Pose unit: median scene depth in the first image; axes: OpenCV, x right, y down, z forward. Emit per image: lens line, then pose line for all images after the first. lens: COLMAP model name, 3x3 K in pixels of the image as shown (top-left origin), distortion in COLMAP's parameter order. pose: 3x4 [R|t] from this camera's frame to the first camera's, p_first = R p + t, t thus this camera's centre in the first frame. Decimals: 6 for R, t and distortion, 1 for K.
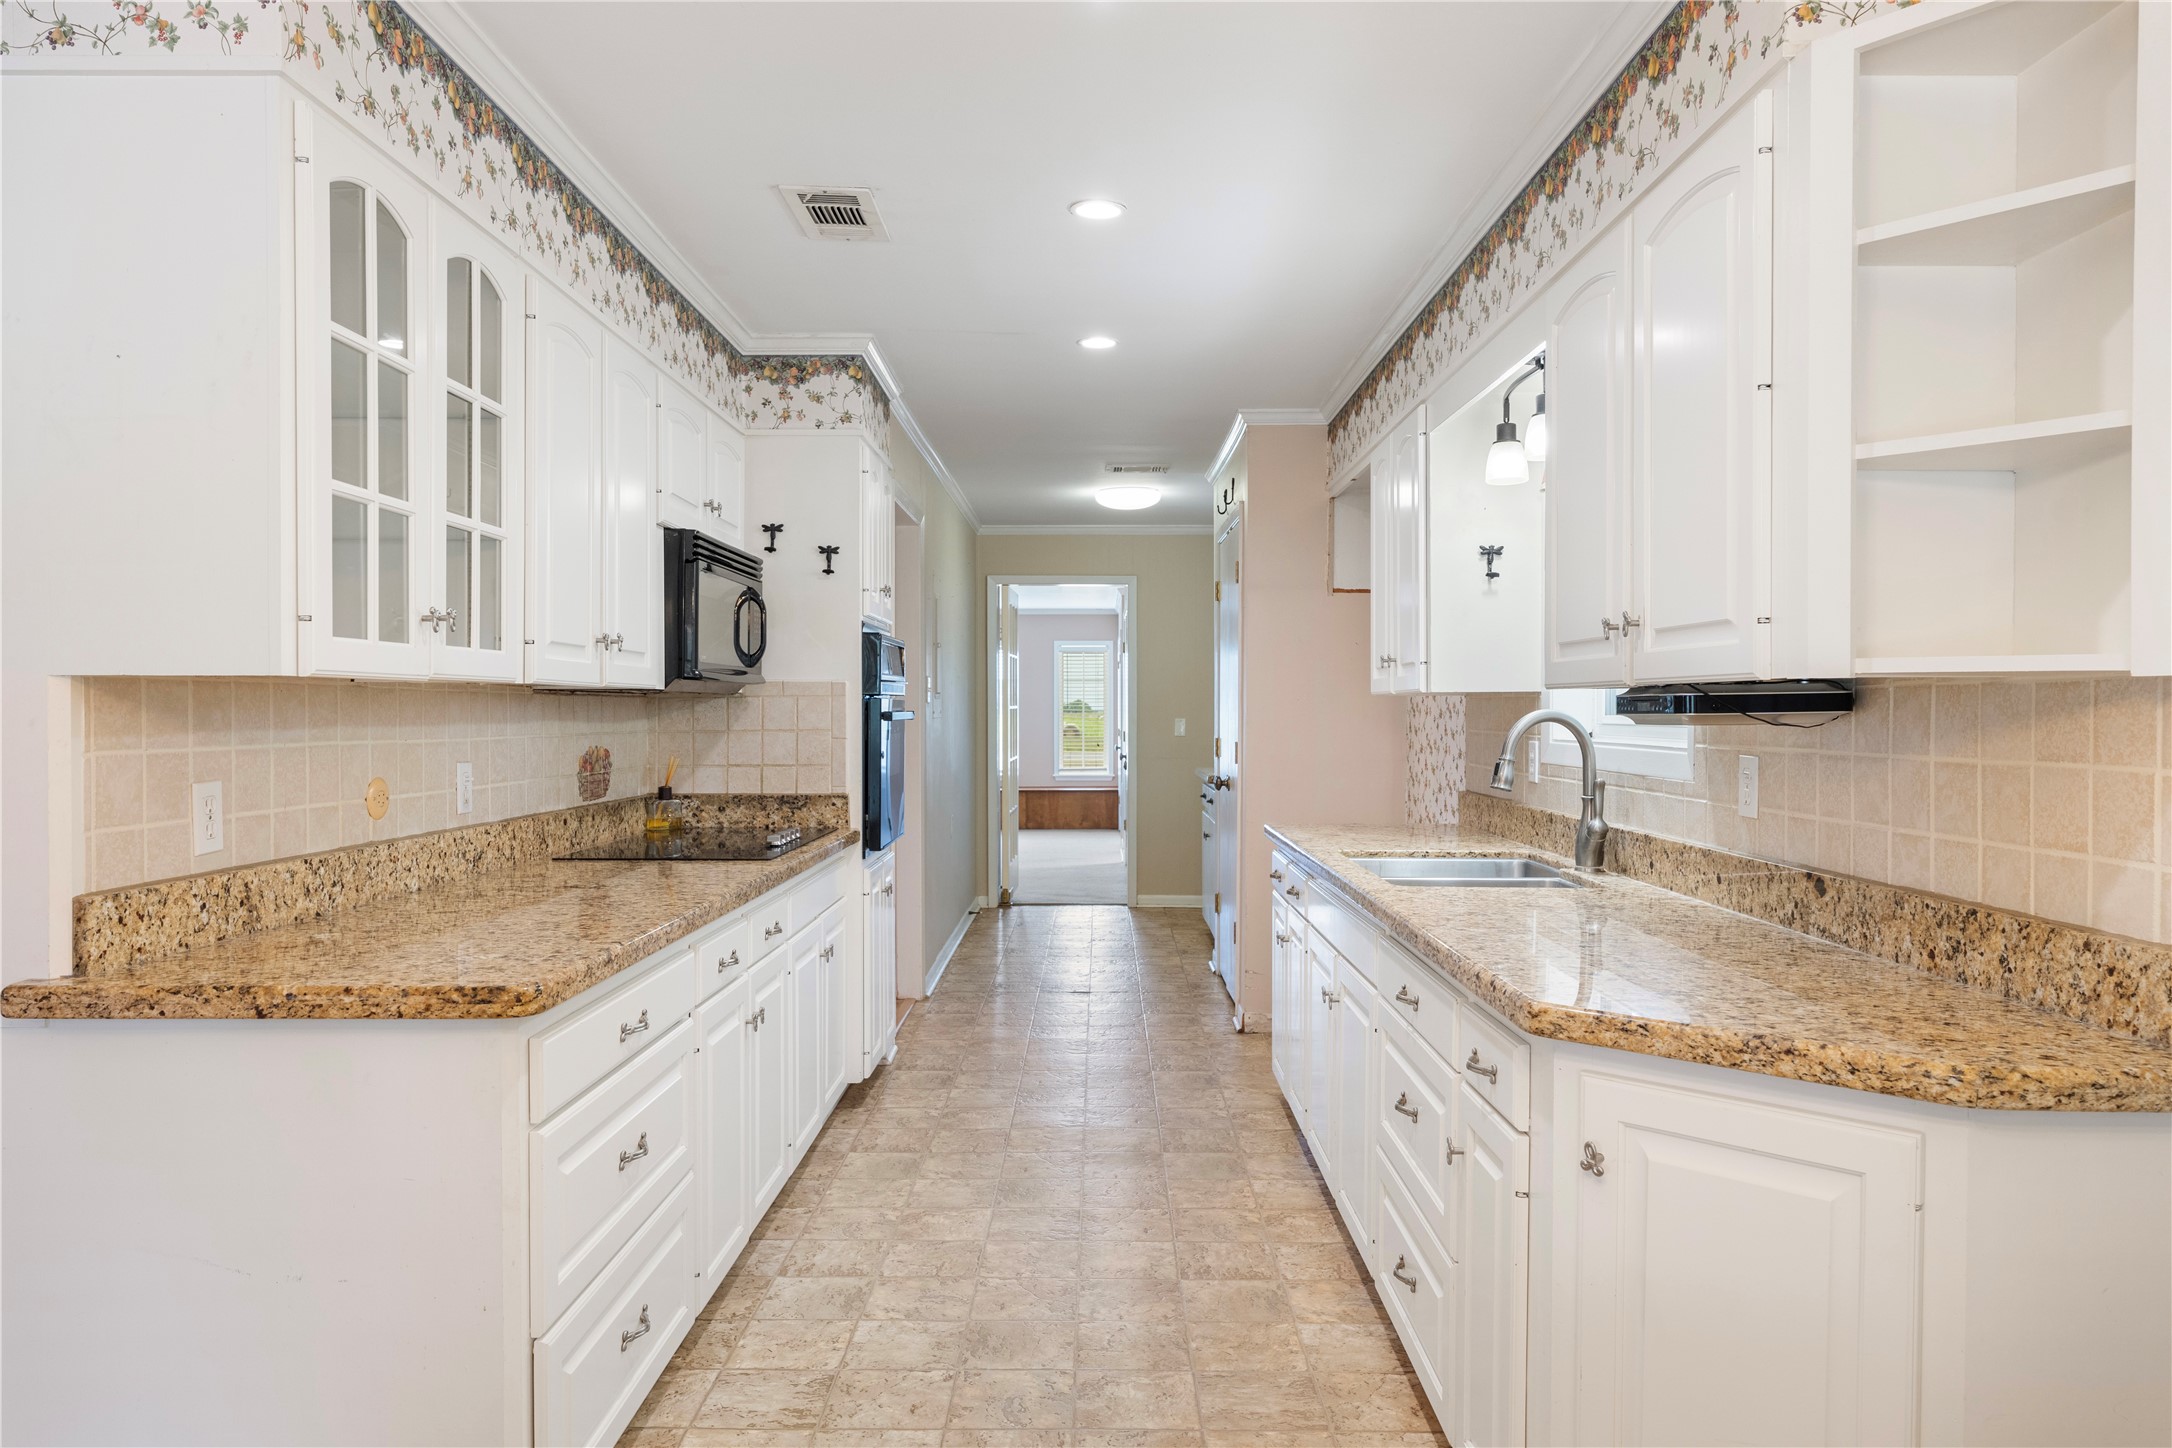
lens RADIAL K [[1431.2, 0, 1084.2], [0, 1431.2, 731.9], [0, 0, 1]] dist [0.001754, -0.000263]
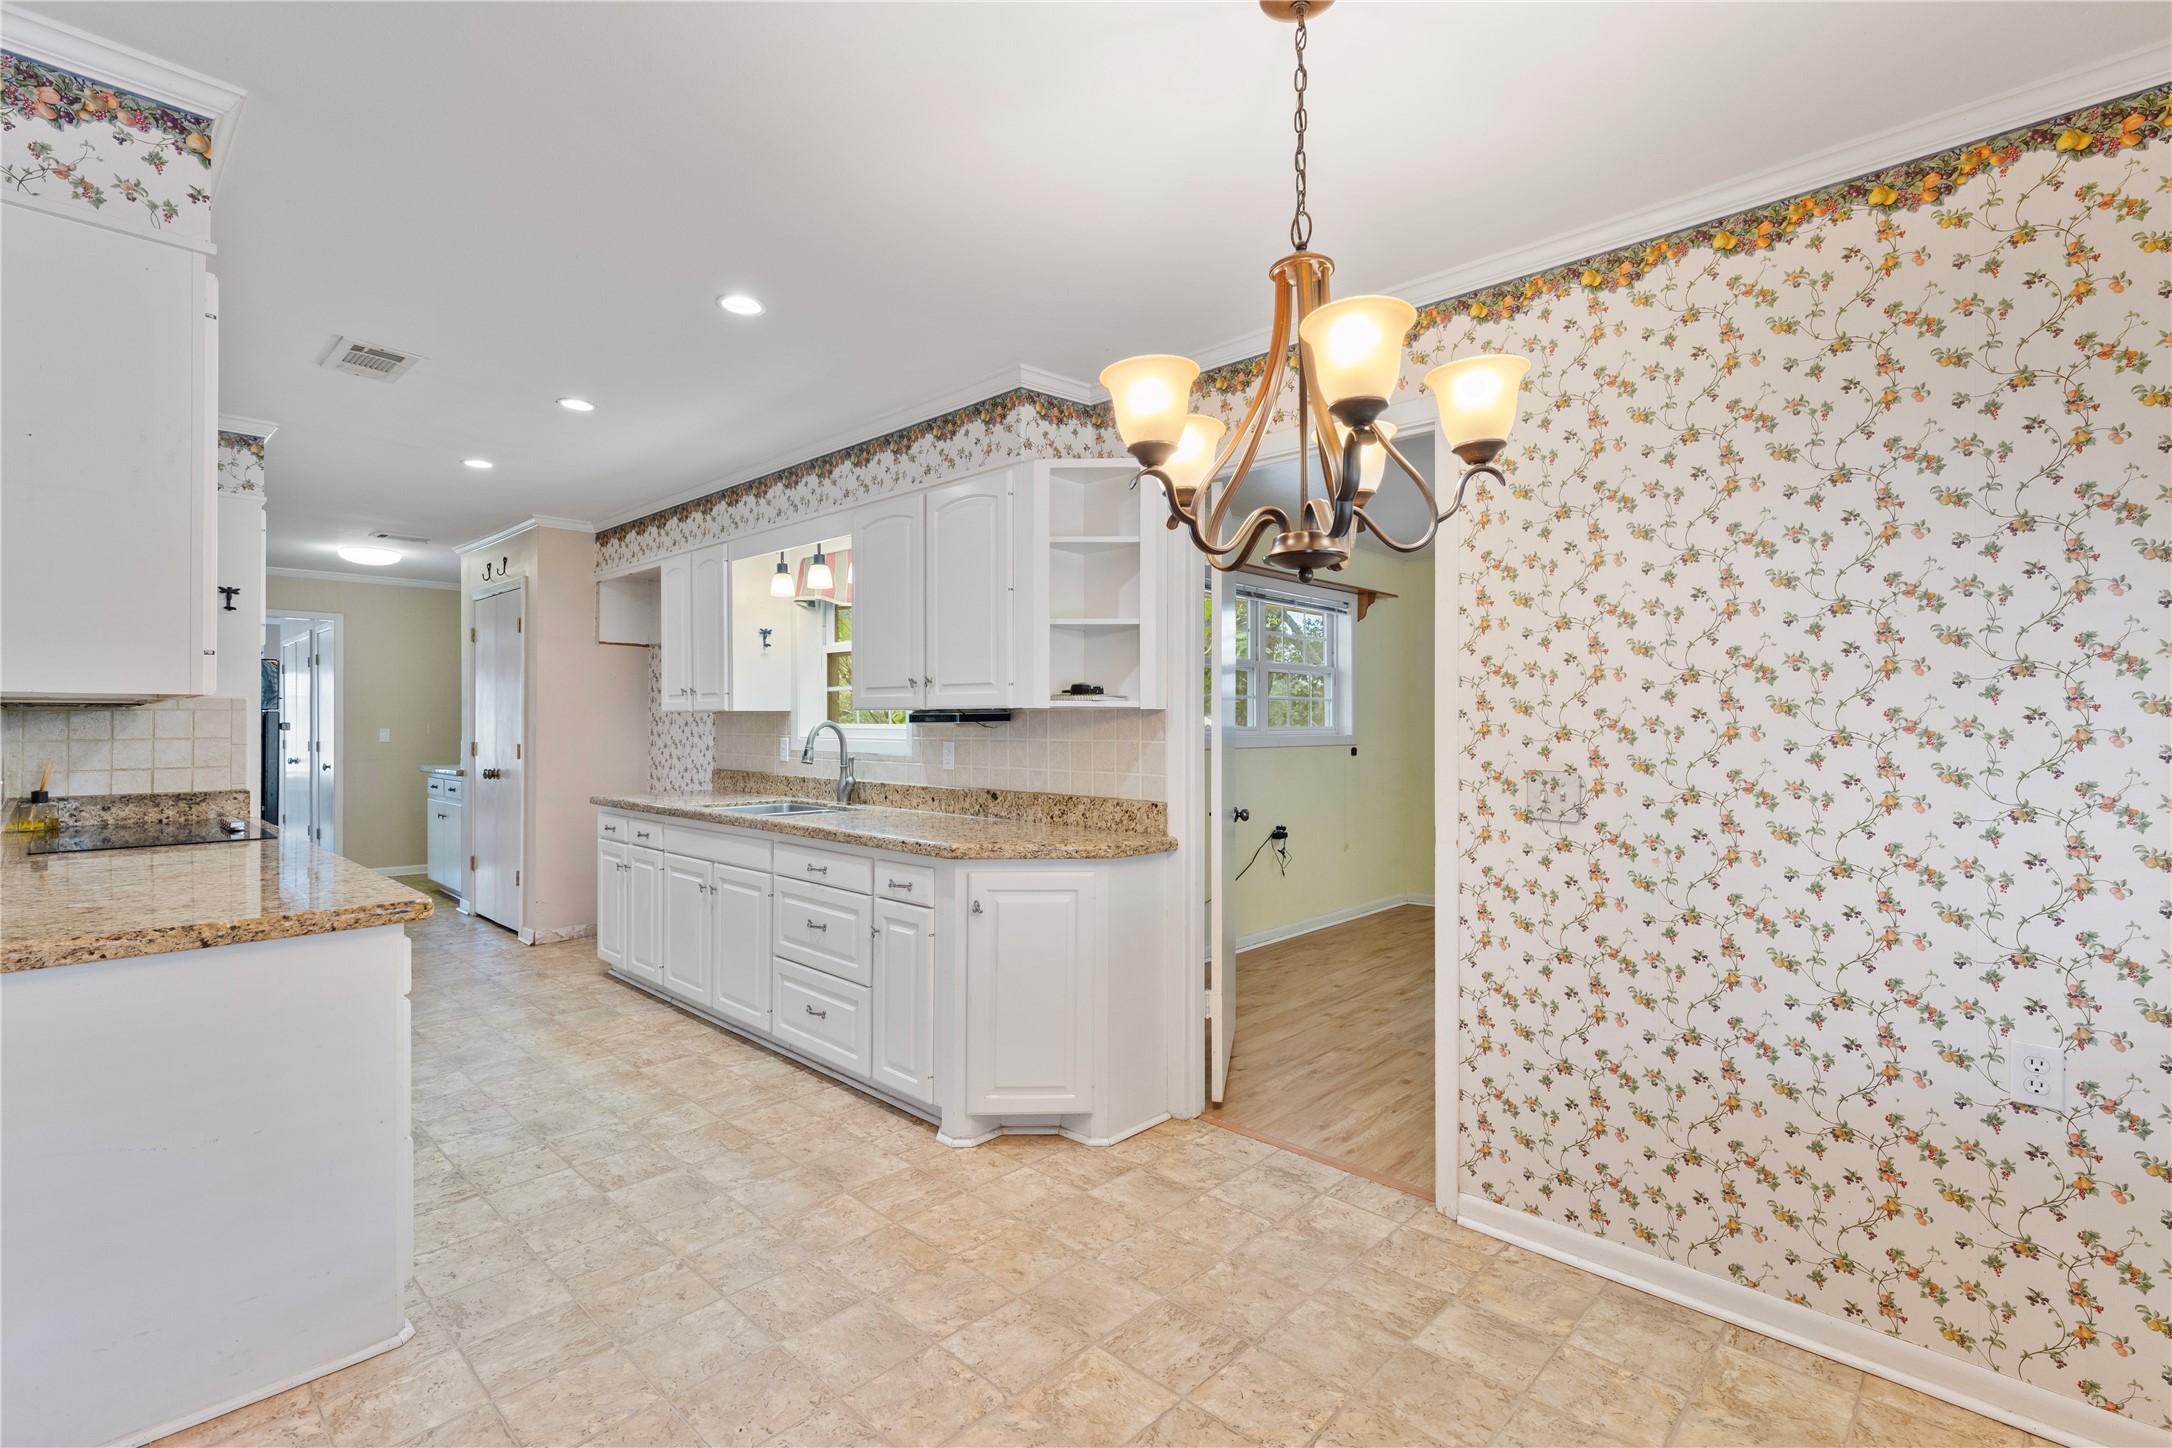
lens RADIAL K [[973.9, 0, 1091.6], [0, 973.9, 723.8], [0, 0, 1]] dist [-0.000009, -0.000599]
pose [[0.681428, -0.002326, 0.731882, -0.380950], [0.012097, 0.999894, -0.008085, 0.003060], [-0.731785, 0.014362, 0.681384, -0.139190]]
